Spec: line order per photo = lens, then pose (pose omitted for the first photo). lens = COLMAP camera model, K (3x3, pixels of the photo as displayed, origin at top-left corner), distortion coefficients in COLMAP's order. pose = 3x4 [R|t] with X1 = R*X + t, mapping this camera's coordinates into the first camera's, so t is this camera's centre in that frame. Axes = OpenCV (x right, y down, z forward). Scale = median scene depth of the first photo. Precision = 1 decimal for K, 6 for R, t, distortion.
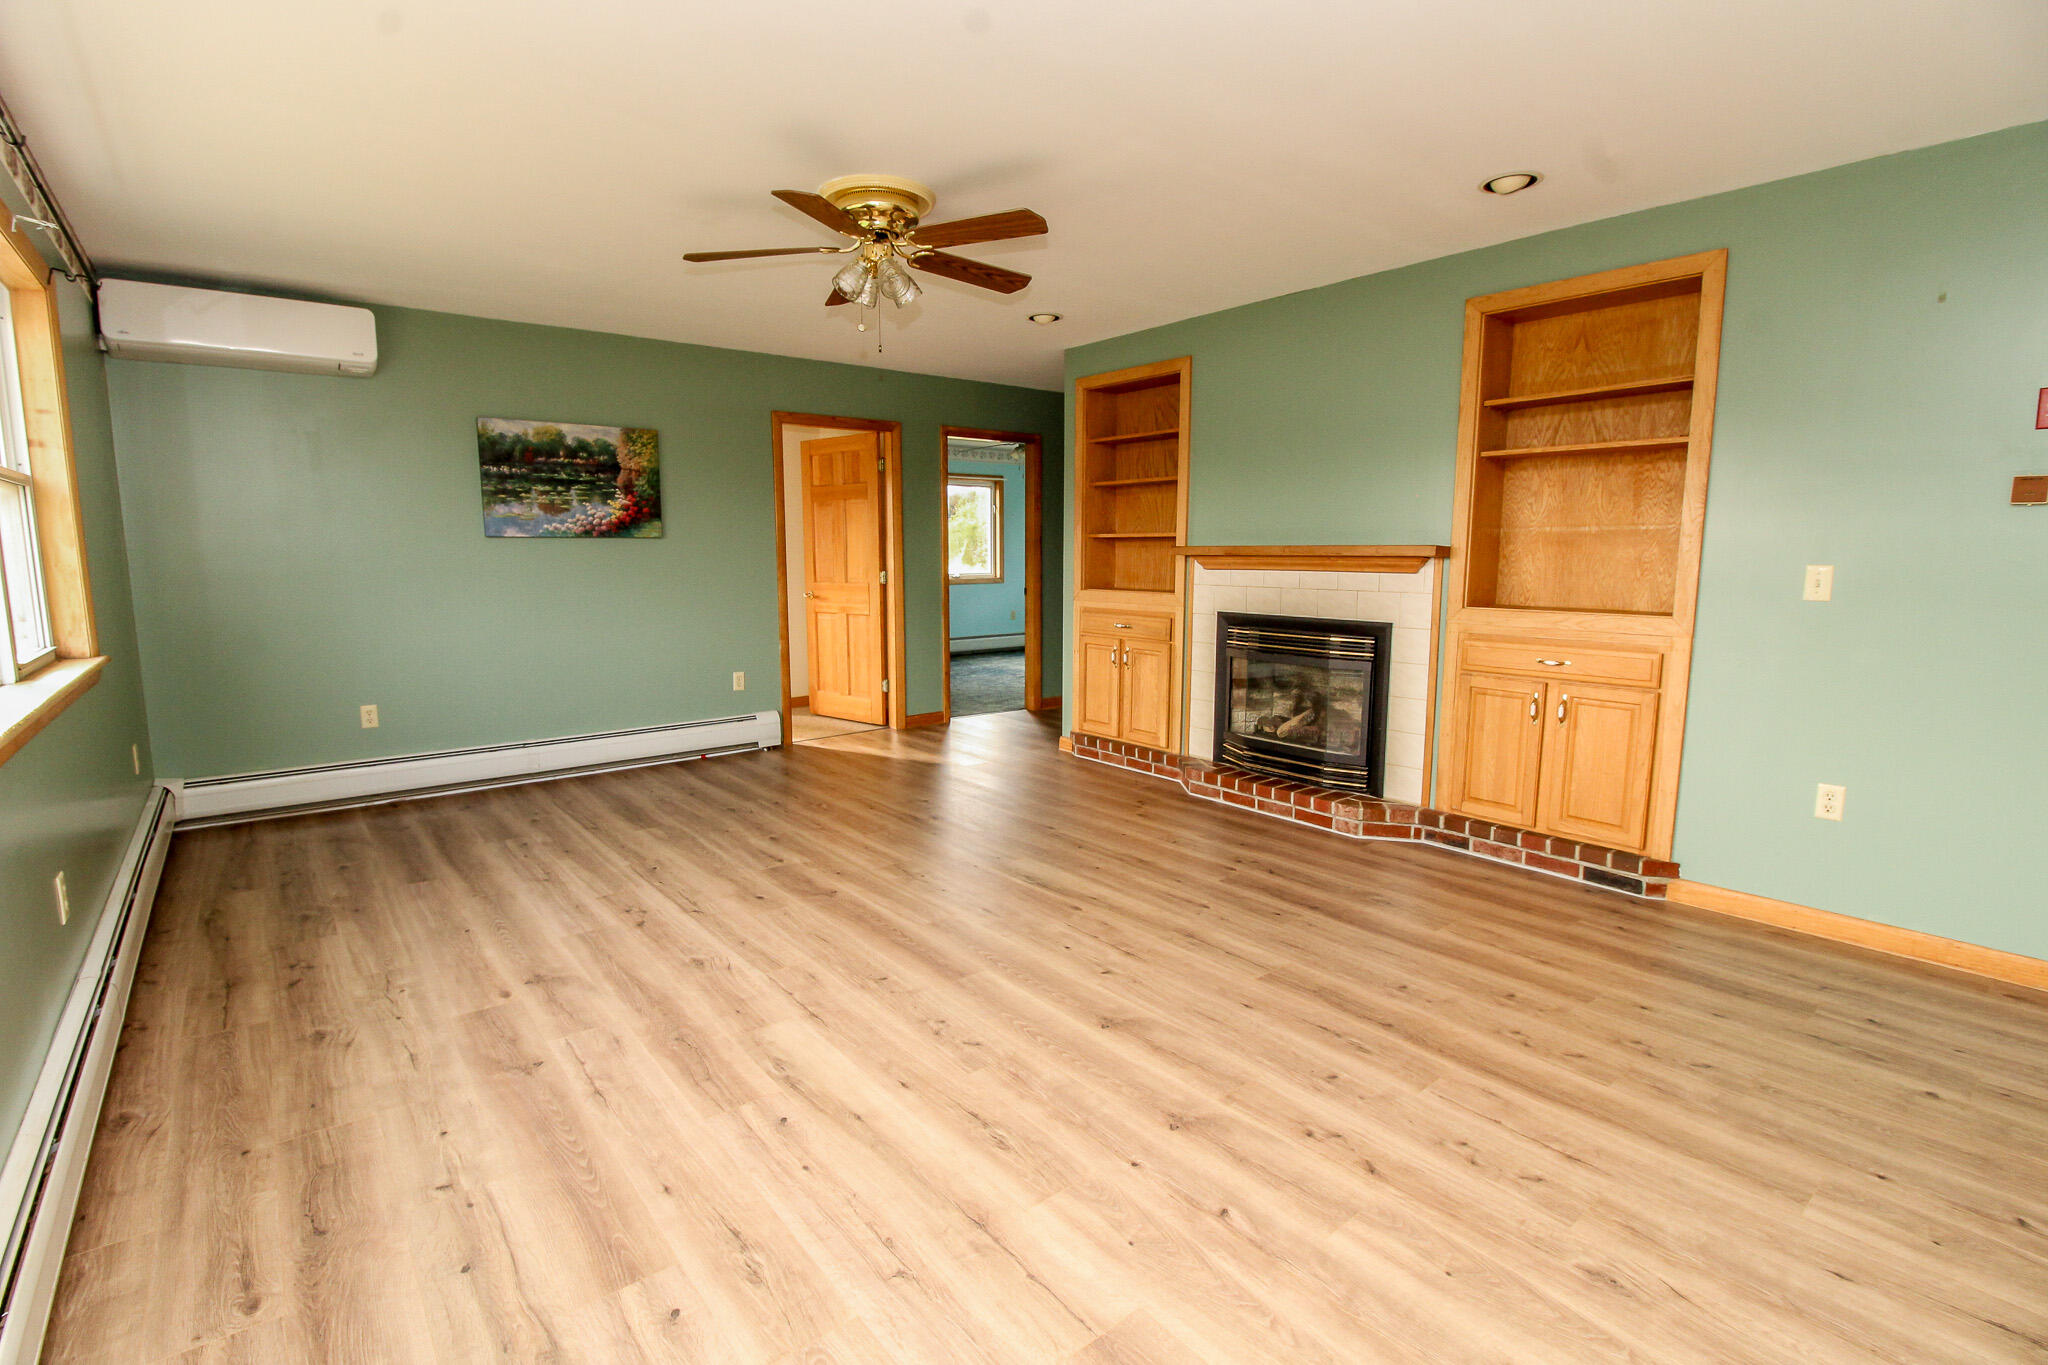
lens RADIAL K [[947.3, 0, 1009.0], [0, 947.3, 687.7], [0, 0, 1]] dist [-0.004407, -0.009771]
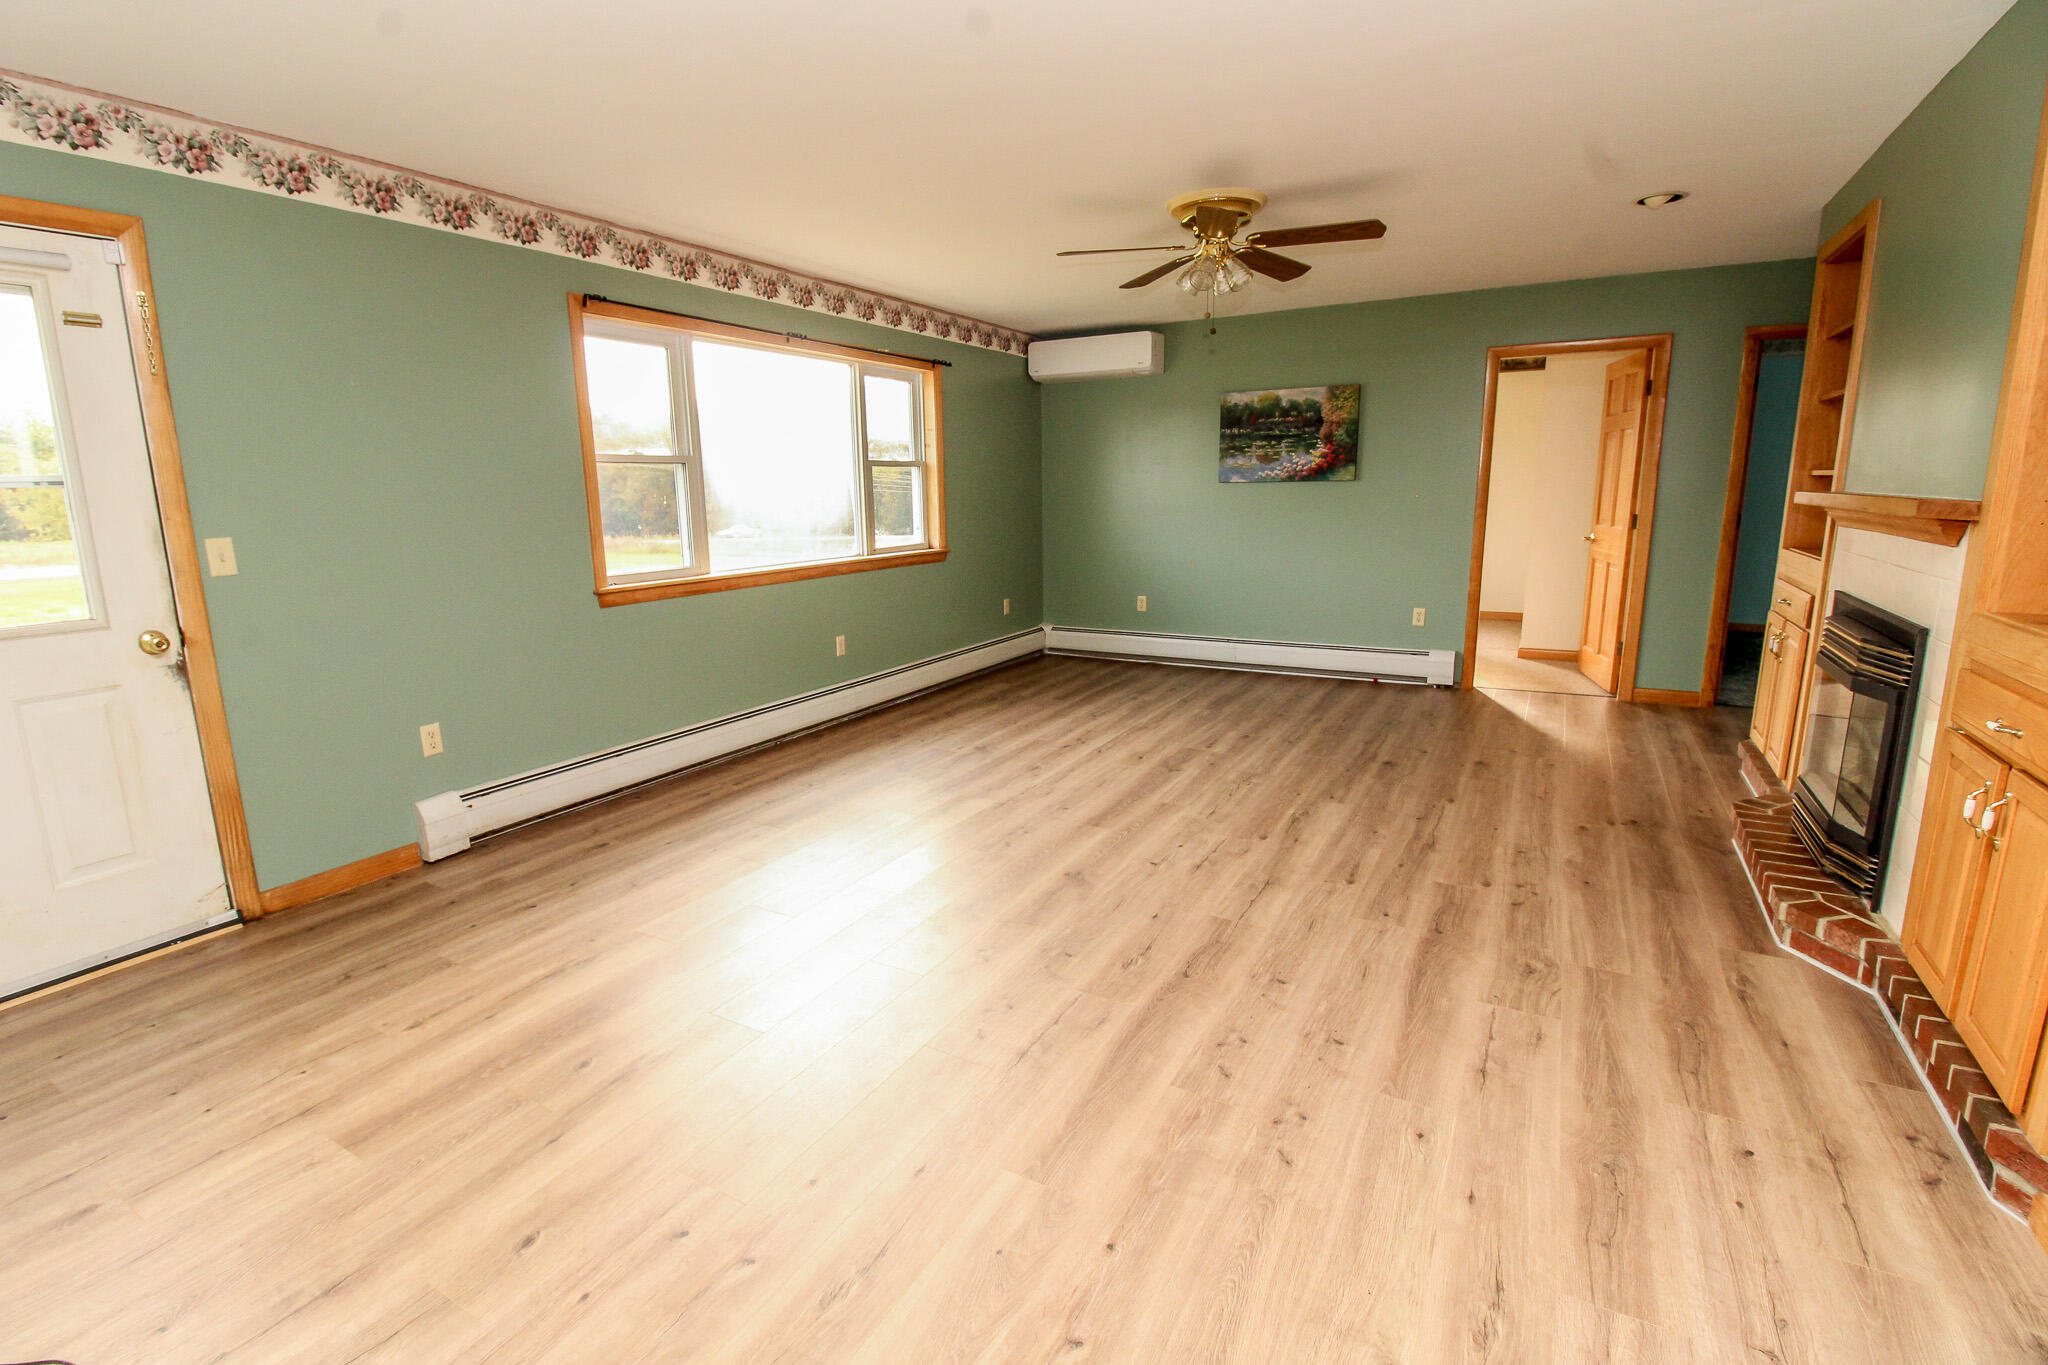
lens RADIAL K [[947.3, 0, 987.1], [0, 947.3, 684.5], [0, 0, 1]] dist [-0.004407, -0.009771]
pose [[0.355590, 0.188405, -0.915456, 0.749210], [-0.120804, 0.980521, 0.154871, -0.054709], [0.926802, 0.055520, 0.371423, 0.245181]]
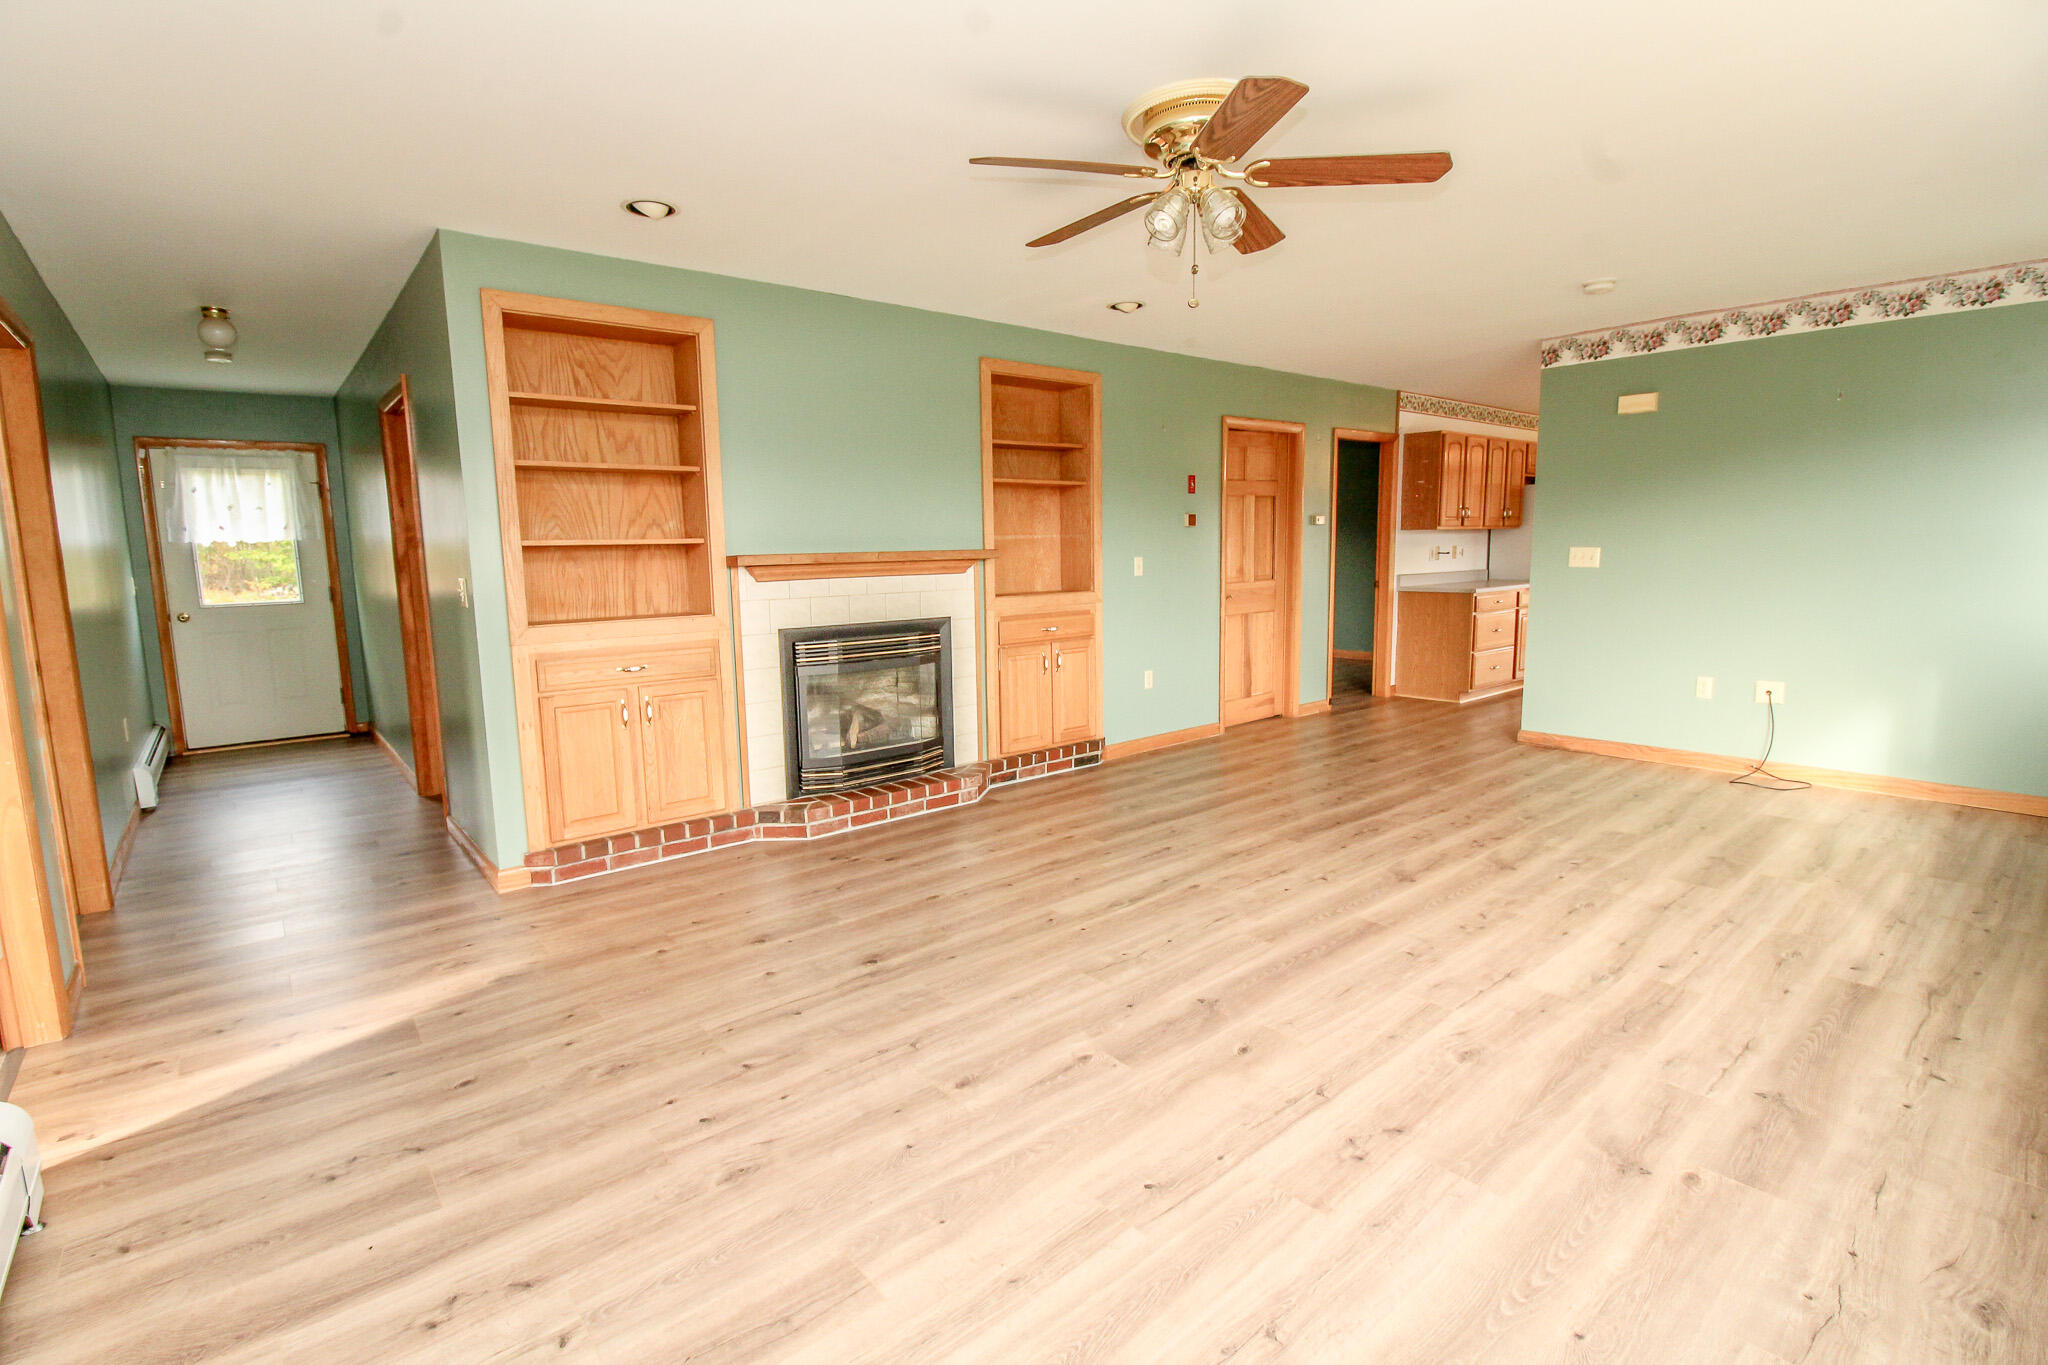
lens RADIAL K [[947.3, 0, 986.0], [0, 947.3, 677.9], [0, 0, 1]] dist [-0.004407, -0.009771]
pose [[-0.004181, -0.133962, 0.990978, -0.781121], [0.165925, 0.977157, 0.132793, -0.145127], [-0.986130, 0.164983, 0.018142, 0.963185]]
